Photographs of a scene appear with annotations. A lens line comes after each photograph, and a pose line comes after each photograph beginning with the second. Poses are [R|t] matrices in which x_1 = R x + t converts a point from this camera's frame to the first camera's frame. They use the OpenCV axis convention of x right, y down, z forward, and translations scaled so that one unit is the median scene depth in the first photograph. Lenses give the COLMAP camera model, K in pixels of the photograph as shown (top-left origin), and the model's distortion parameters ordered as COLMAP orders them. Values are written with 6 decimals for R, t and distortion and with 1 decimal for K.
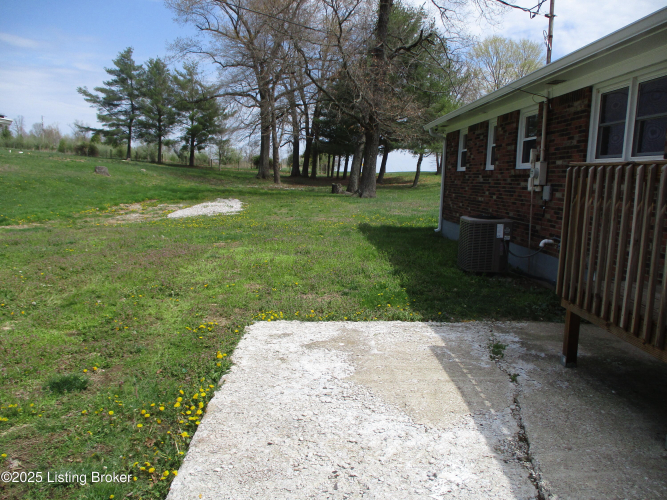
lens RADIAL K [[551.1, 0, 334.7], [0, 551.1, 247.9], [0, 0, 1]] dist [-0.027601, 0.011428]
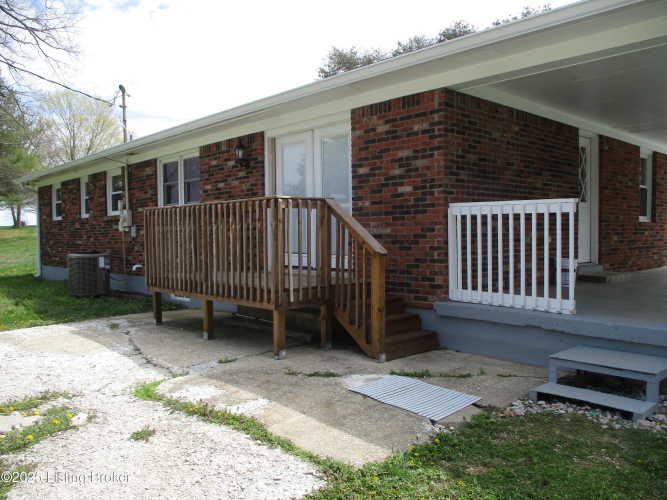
lens RADIAL K [[551.1, 0, 332.6], [0, 551.1, 250.1], [0, 0, 1]] dist [-0.027601, 0.011428]
pose [[0.752908, -0.068785, 0.654522, -0.136357], [0.125508, 0.991278, -0.040199, 0.060344], [-0.646048, 0.112413, 0.754974, -0.341520]]
